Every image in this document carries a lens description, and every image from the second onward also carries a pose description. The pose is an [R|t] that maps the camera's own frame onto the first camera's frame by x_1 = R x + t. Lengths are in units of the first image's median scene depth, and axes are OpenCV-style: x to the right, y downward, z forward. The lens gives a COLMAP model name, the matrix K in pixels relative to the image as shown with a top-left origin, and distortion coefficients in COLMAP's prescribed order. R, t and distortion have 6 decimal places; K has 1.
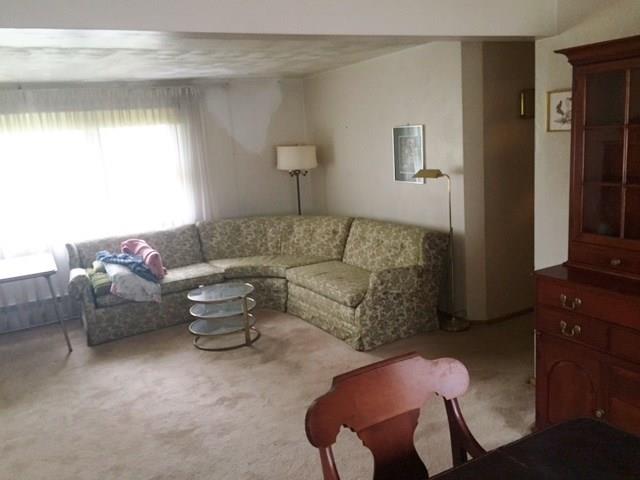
lens RADIAL K [[542.9, 0, 320.7], [0, 542.9, 240.0], [0, 0, 1]] dist [0.018815, -0.014594]
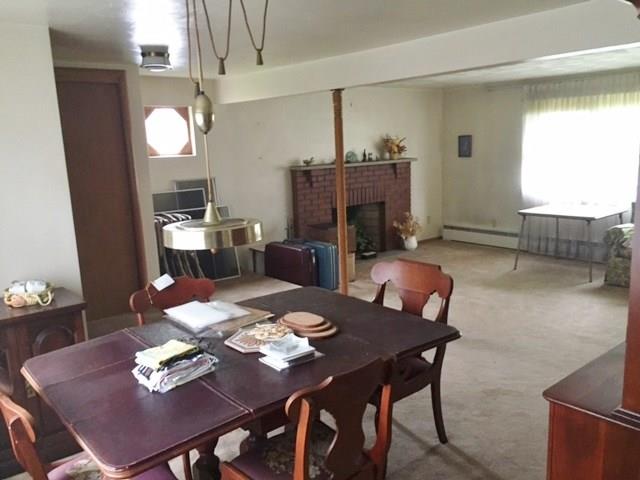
lens RADIAL K [[542.9, 0, 321.7], [0, 542.9, 240.4], [0, 0, 1]] dist [0.018815, -0.014594]
pose [[0.158098, 0.232222, -0.959728, 0.810283], [-0.161714, 0.964918, 0.206838, -0.067853], [0.974091, 0.122501, 0.190105, 0.159845]]
